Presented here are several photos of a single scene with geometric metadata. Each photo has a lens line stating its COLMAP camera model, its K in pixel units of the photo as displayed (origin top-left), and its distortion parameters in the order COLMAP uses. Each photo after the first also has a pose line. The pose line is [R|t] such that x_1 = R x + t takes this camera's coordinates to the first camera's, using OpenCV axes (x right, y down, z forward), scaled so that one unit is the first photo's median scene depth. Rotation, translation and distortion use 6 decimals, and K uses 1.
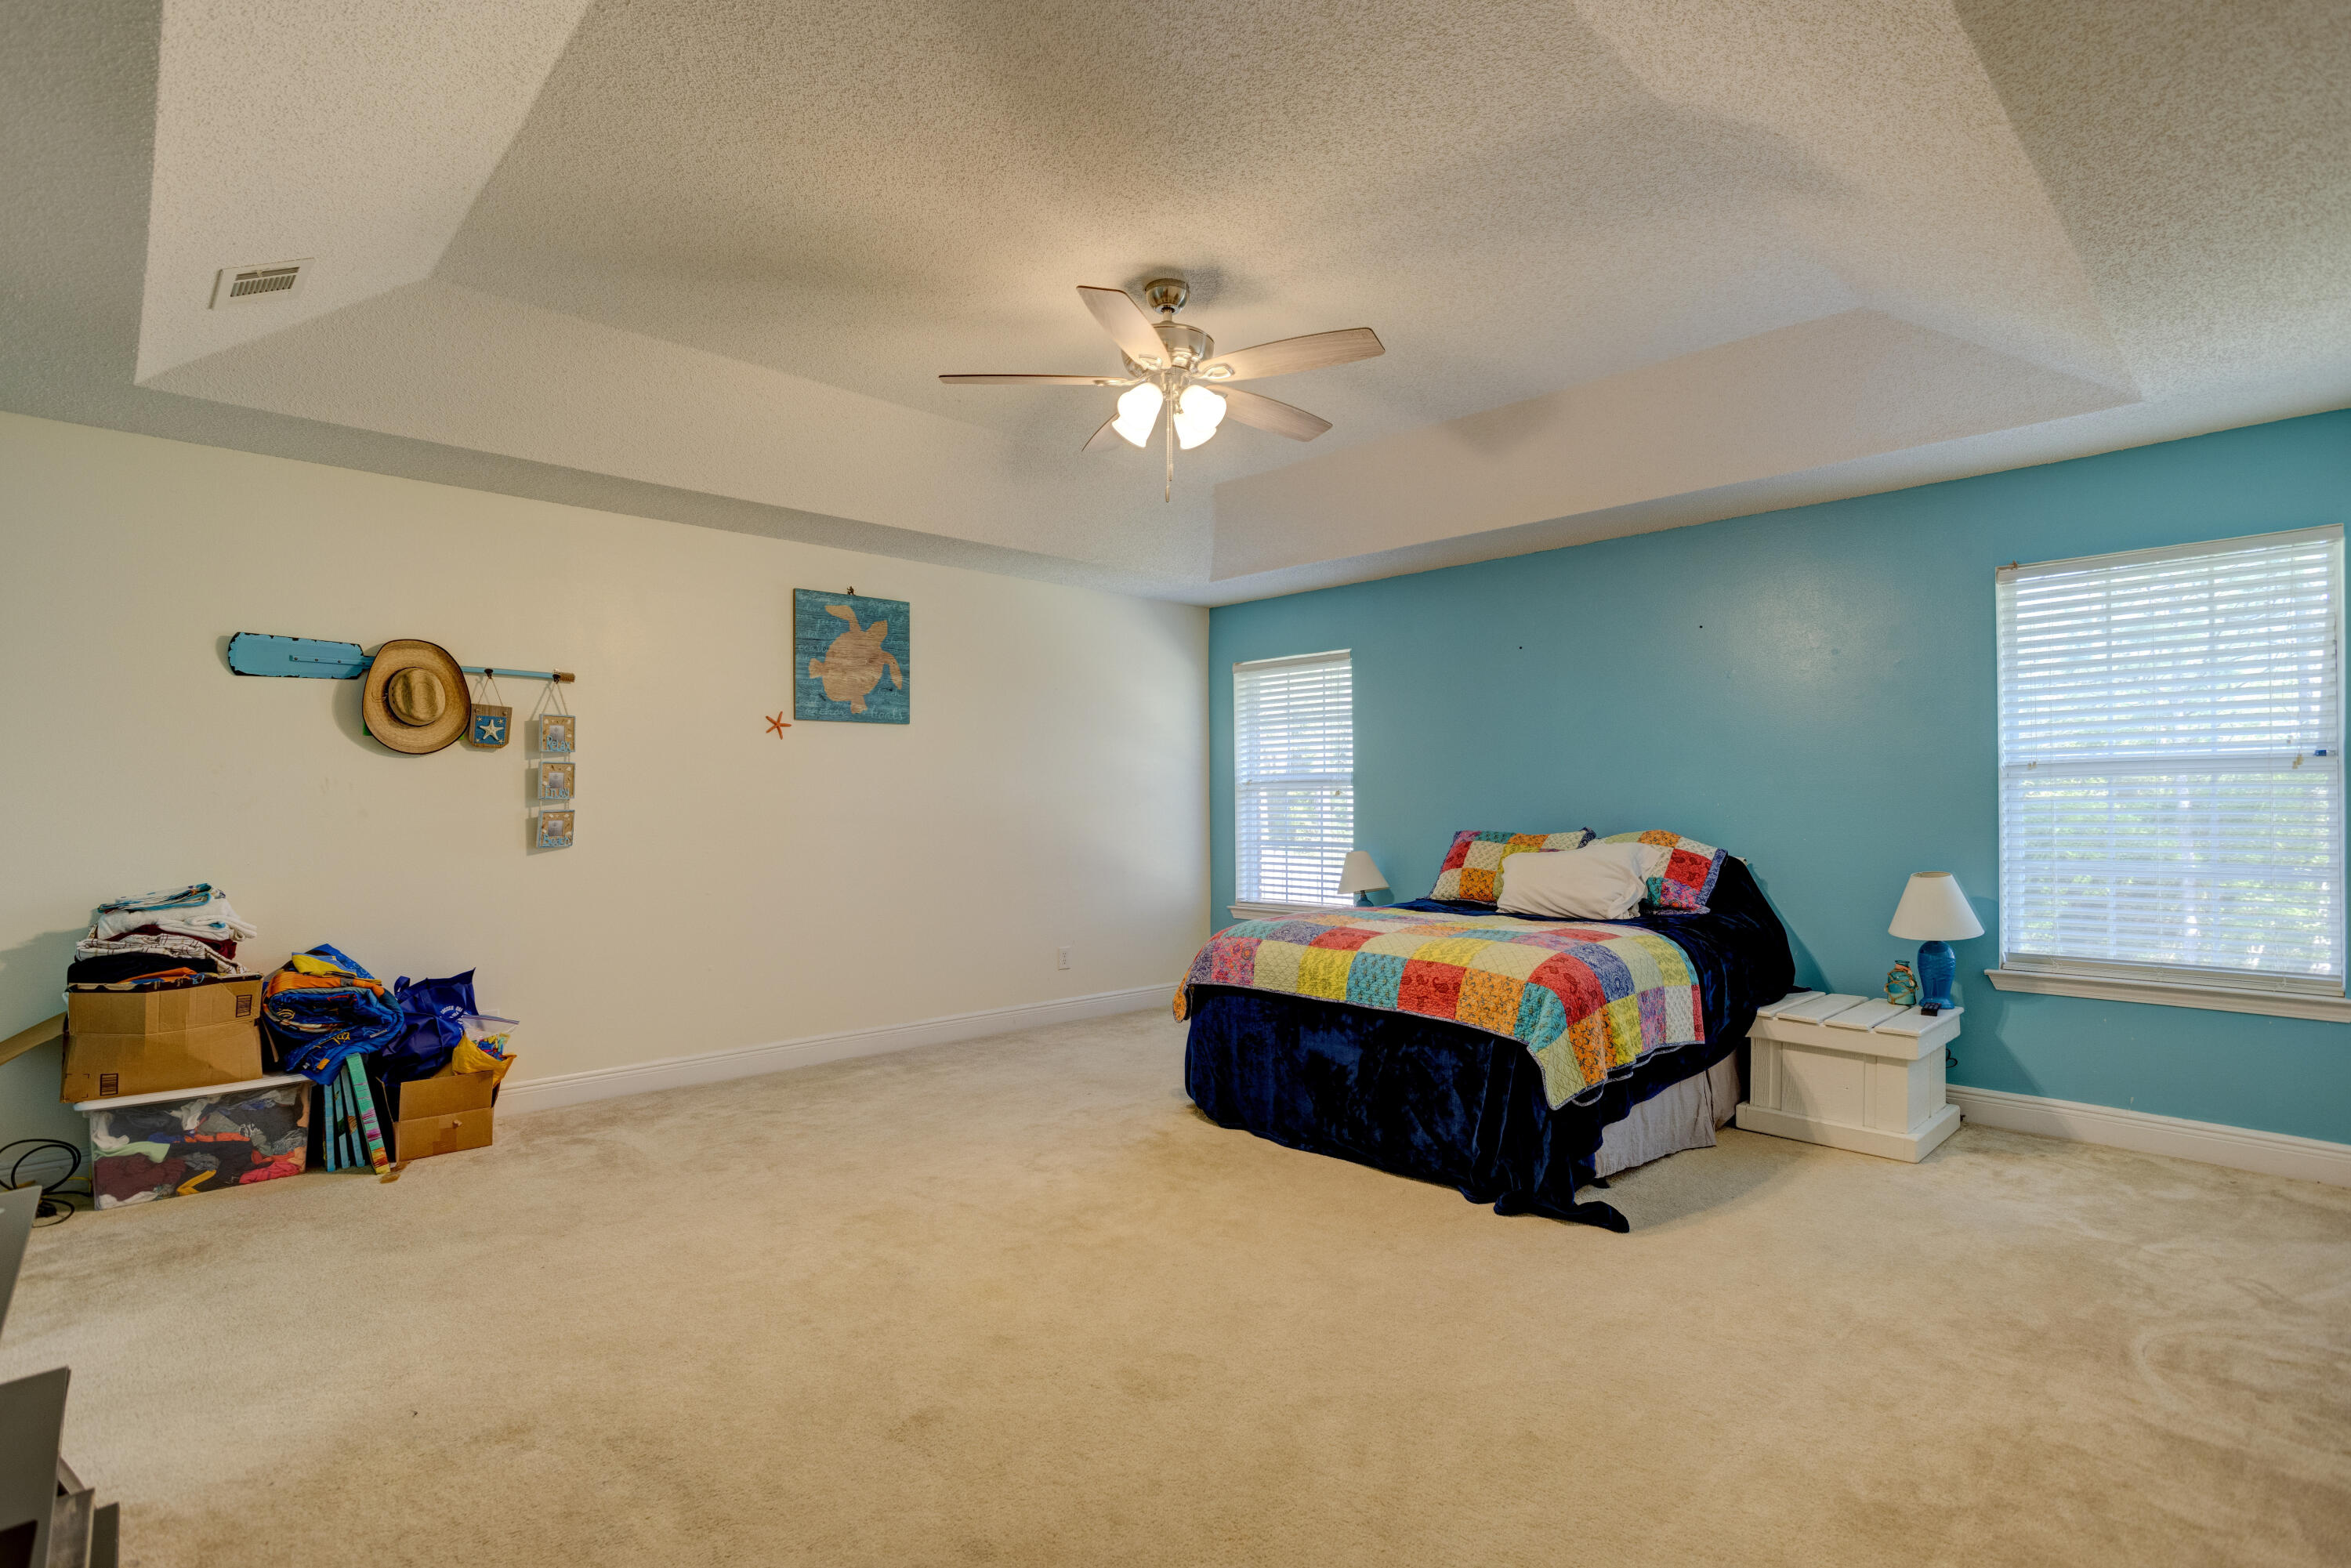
lens RADIAL K [[1141.3, 0, 1173.8], [0, 1141.3, 770.2], [0, 0, 1]] dist [-0.051937, 0.034633]
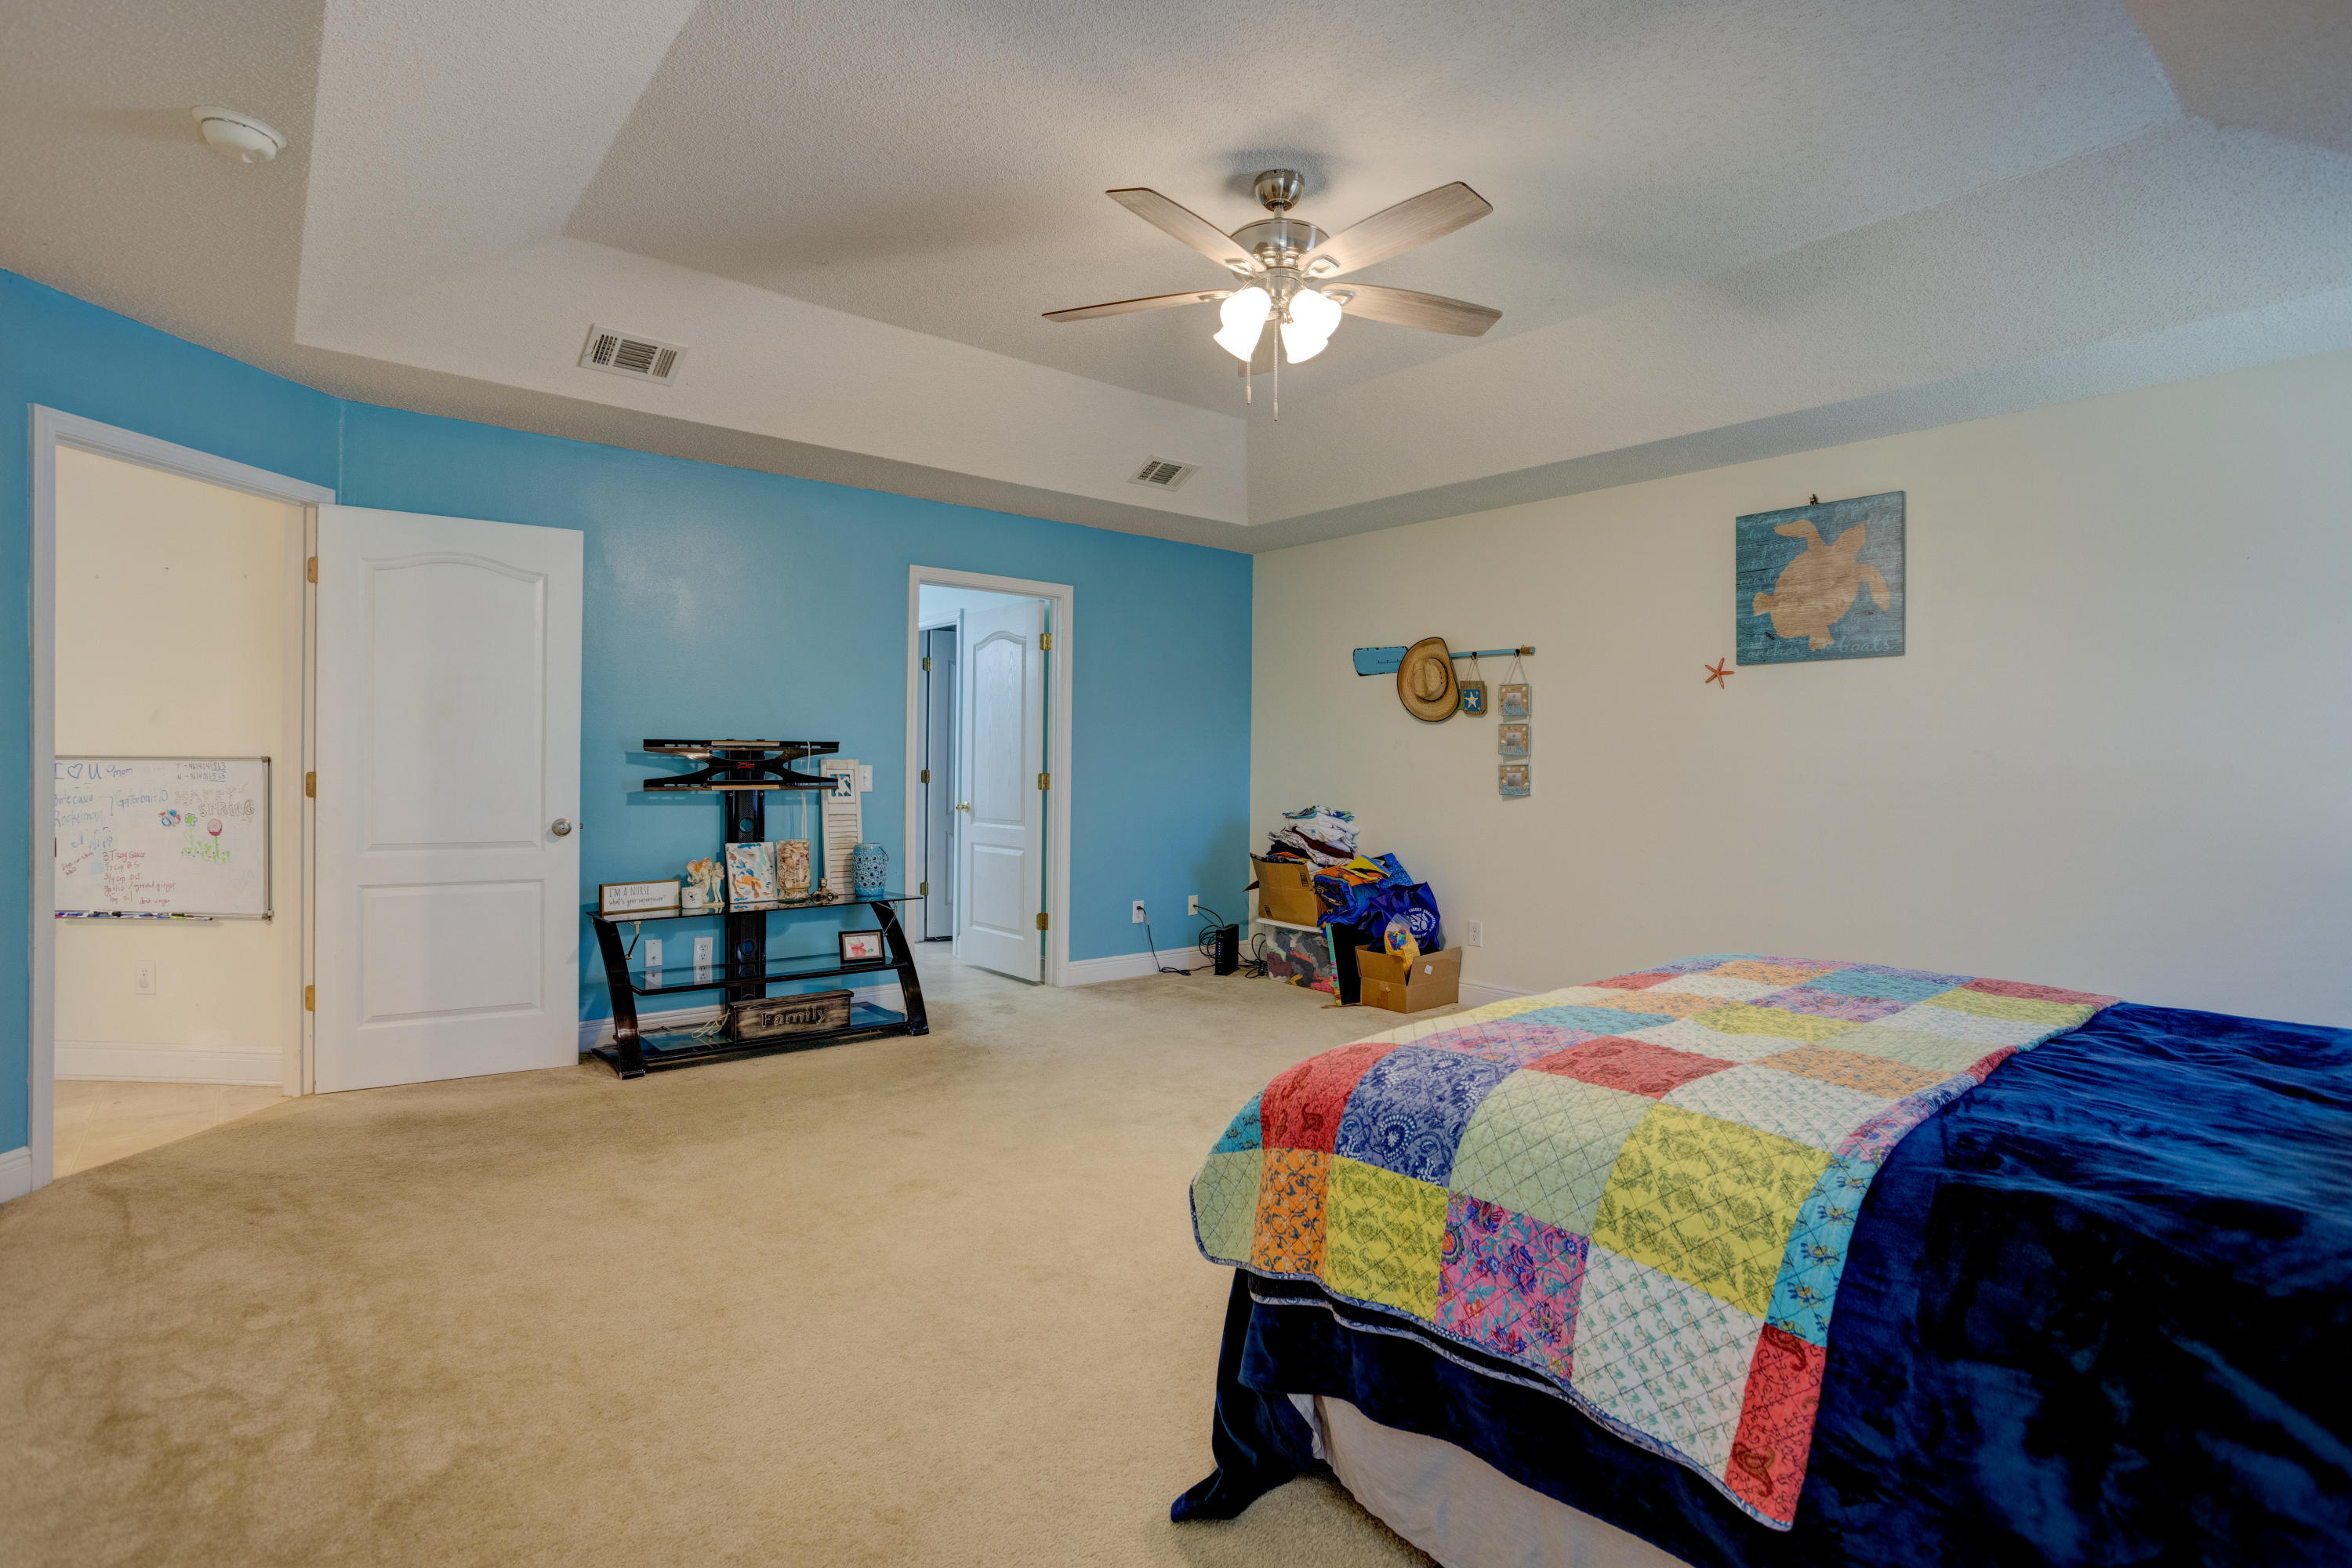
lens RADIAL K [[1151.4, 0, 1183.5], [0, 1151.4, 754.3], [0, 0, 1]] dist [-0.026910, 0.001418]
pose [[-0.064416, -0.000601, -0.997923, 0.702732], [0.022141, 0.999753, -0.002032, 0.020267], [0.997677, -0.022226, -0.064387, 0.753778]]
